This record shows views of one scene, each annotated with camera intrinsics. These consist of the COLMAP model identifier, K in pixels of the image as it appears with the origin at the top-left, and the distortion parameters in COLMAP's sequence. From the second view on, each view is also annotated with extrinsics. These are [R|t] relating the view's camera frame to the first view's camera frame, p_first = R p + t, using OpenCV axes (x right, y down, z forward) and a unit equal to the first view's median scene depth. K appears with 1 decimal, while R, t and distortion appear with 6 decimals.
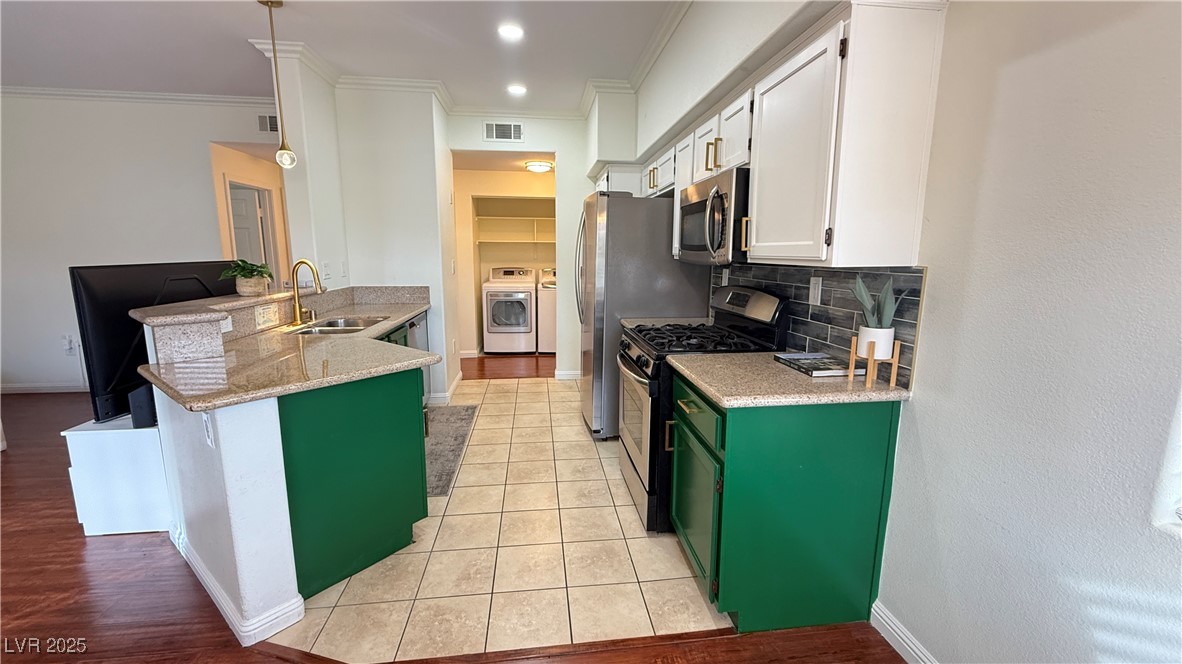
lens RADIAL K [[480.1, 0, 591.0], [0, 480.1, 332.0], [0, 0, 1]] dist [-0.004889, -0.000232]
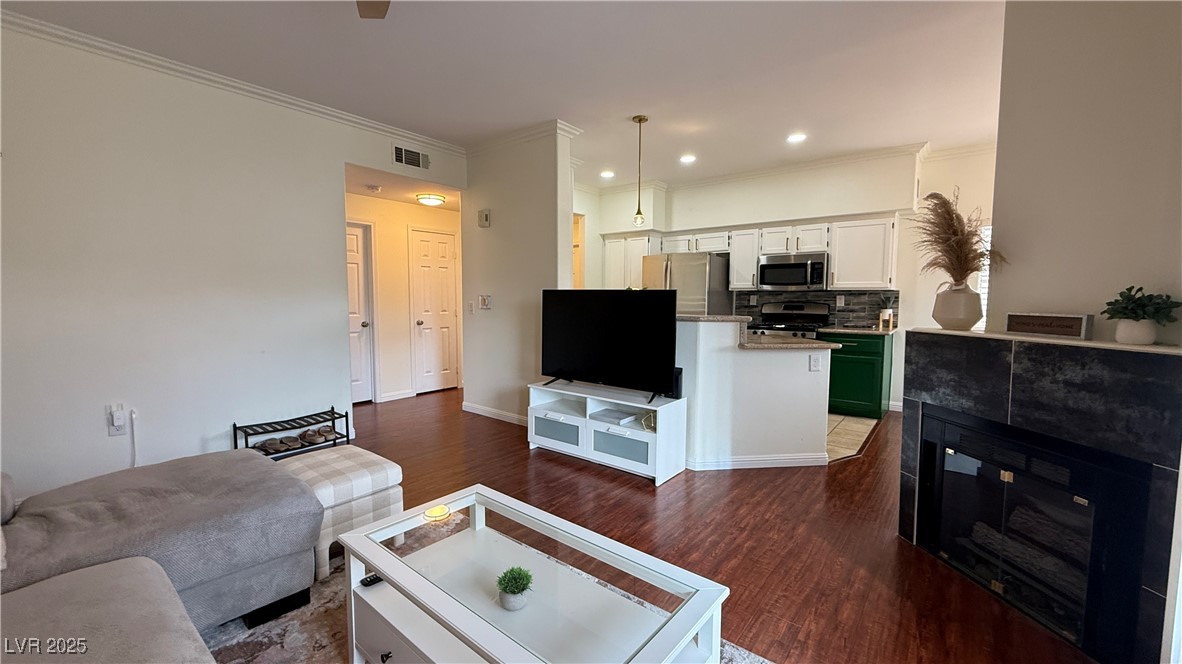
lens RADIAL K [[480.1, 0, 591.0], [0, 480.1, 332.0], [0, 0, 1]] dist [-0.004889, -0.000232]
pose [[0.701135, -0.053649, 0.711007, -0.799491], [0.118948, 0.991993, -0.042446, 0.010493], [-0.703037, 0.114334, 0.701902, 0.051799]]
